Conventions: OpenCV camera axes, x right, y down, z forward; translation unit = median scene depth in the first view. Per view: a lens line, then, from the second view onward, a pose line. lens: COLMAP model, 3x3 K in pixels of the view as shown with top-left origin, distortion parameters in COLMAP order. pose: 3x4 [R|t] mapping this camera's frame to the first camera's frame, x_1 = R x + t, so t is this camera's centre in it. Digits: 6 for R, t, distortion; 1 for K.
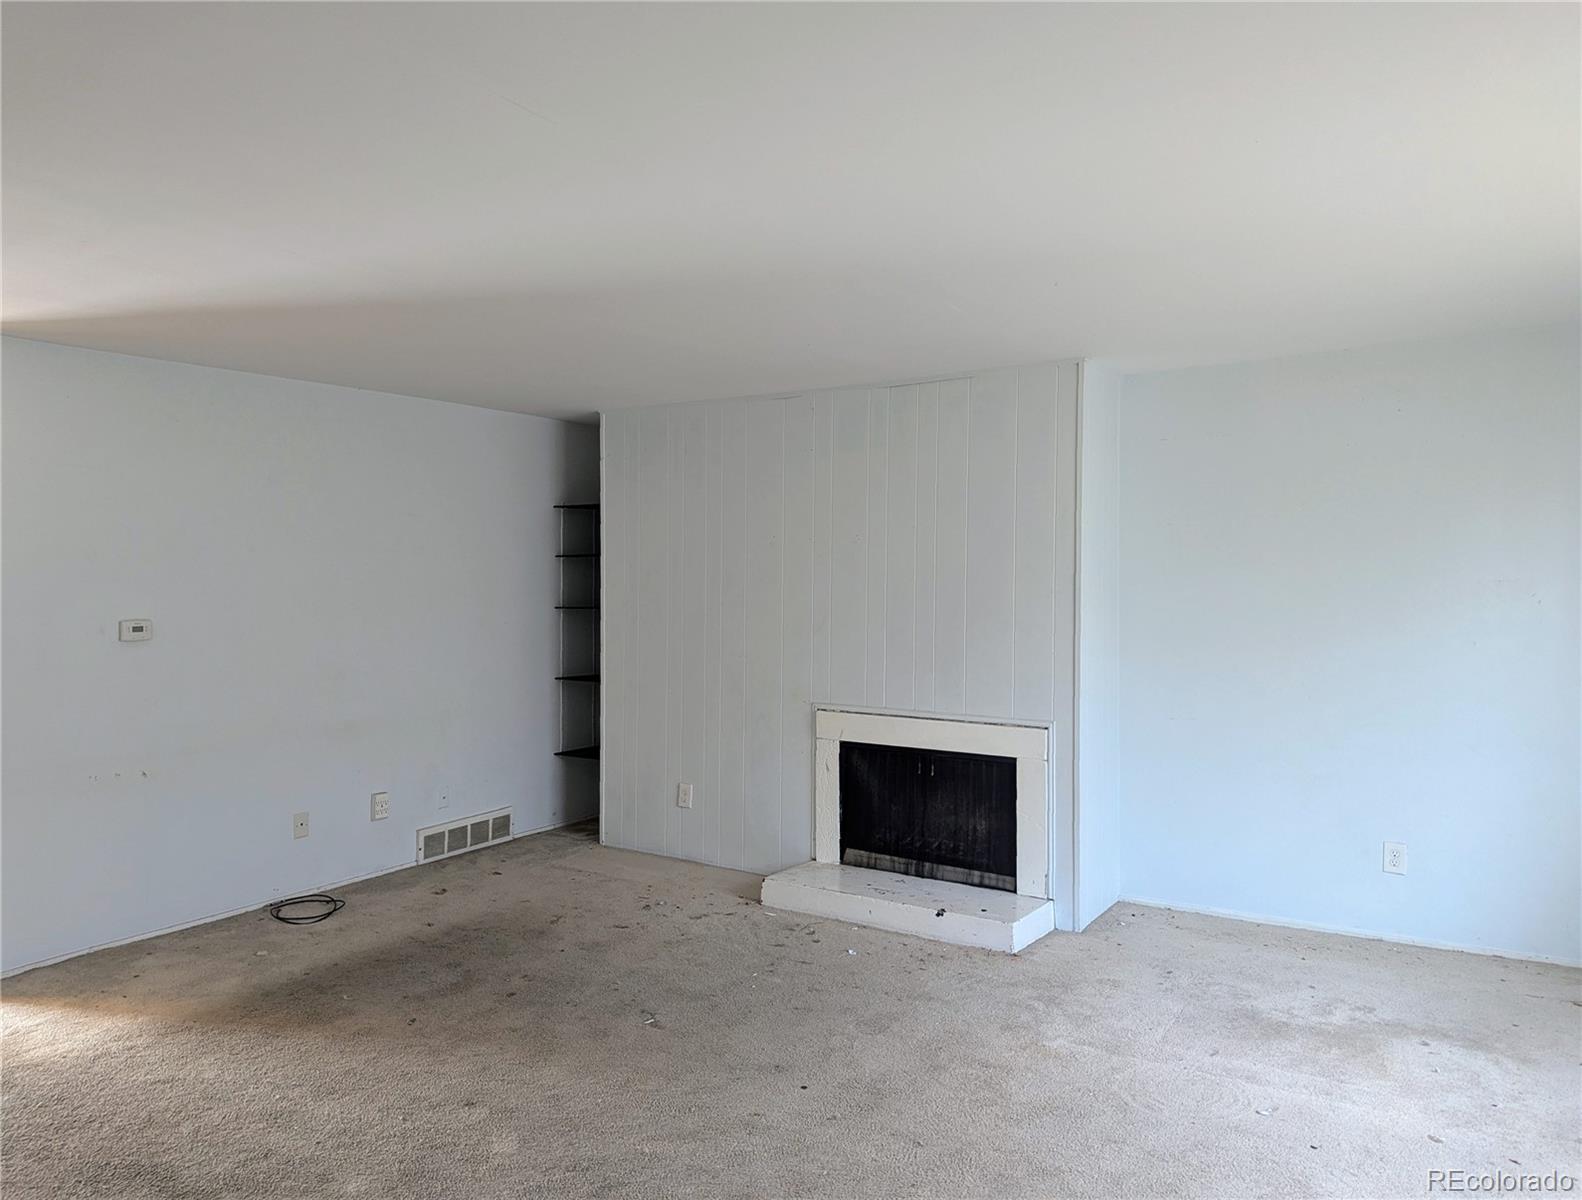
lens RADIAL K [[1140.1, 0, 787.0], [0, 1140.1, 581.1], [0, 0, 1]] dist [0.013161, -0.000370]
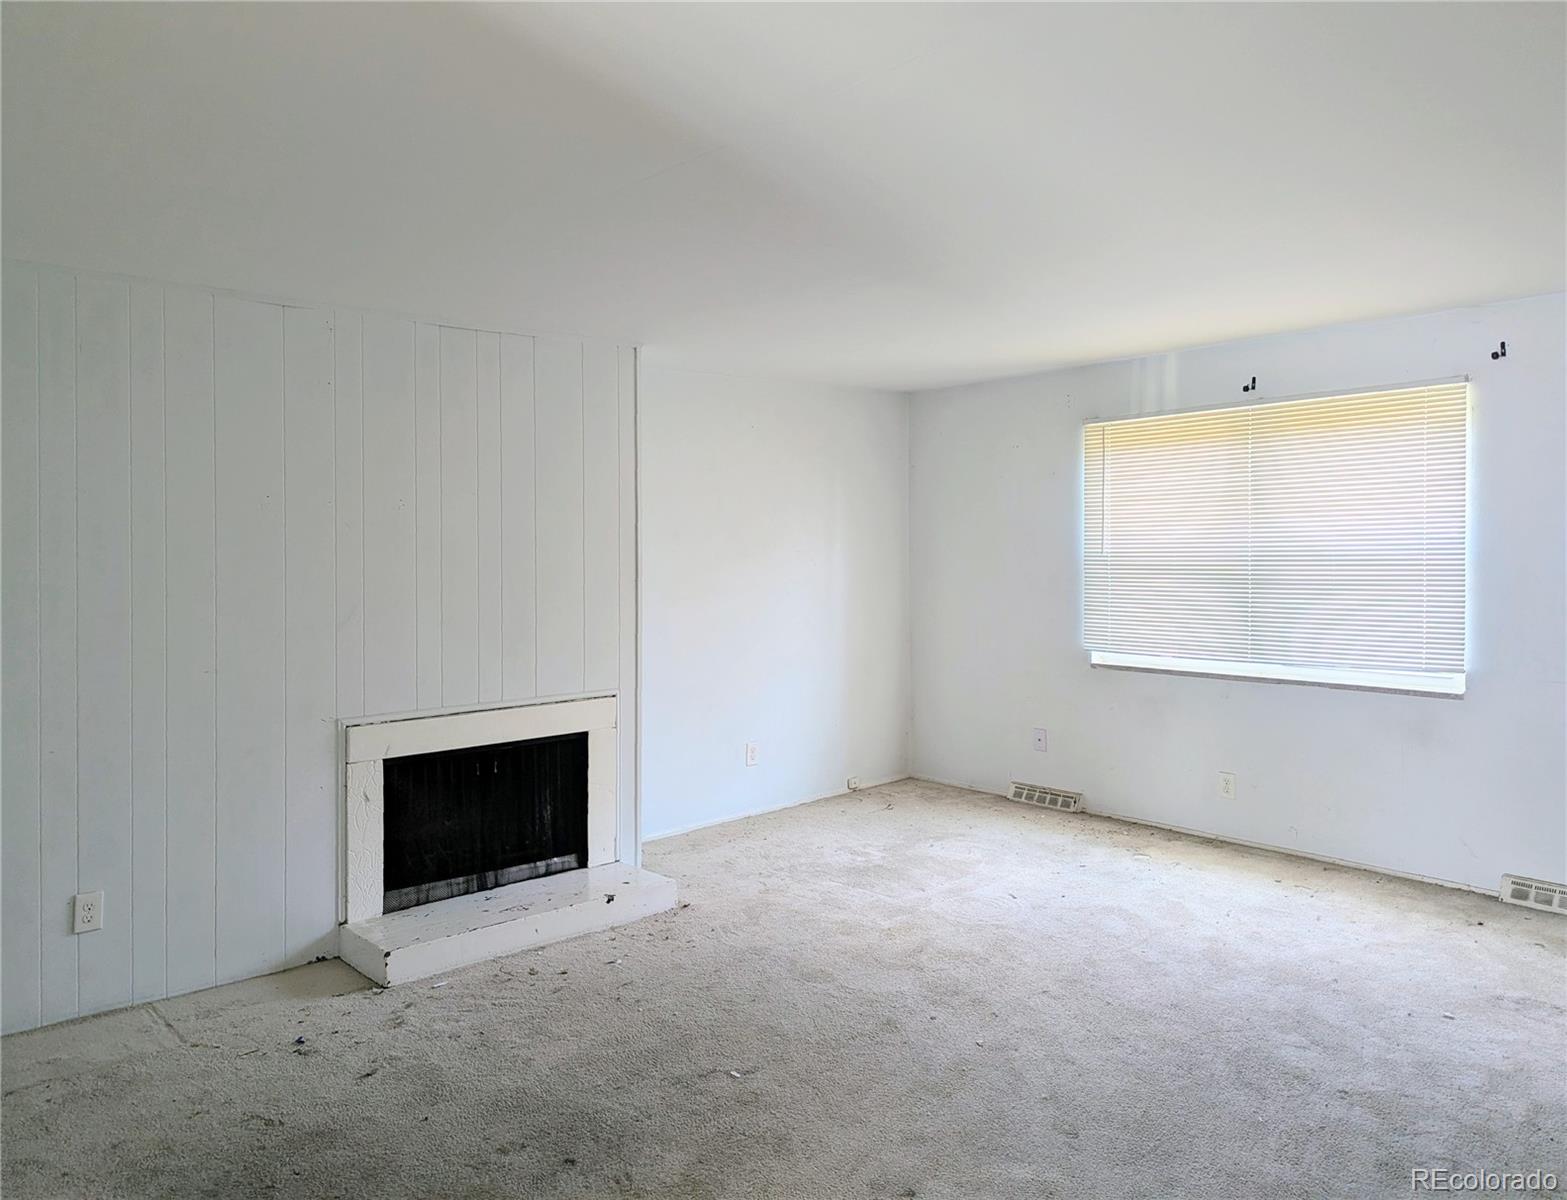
lens RADIAL K [[1131.3, 0, 781.5], [0, 1131.3, 561.0], [0, 0, 1]] dist [0.006286, 0.001244]
pose [[0.272801, -0.018922, 0.961884, -0.713339], [0.023737, 0.999635, 0.012932, -0.002617], [-0.961777, 0.019305, 0.273151, 0.574525]]
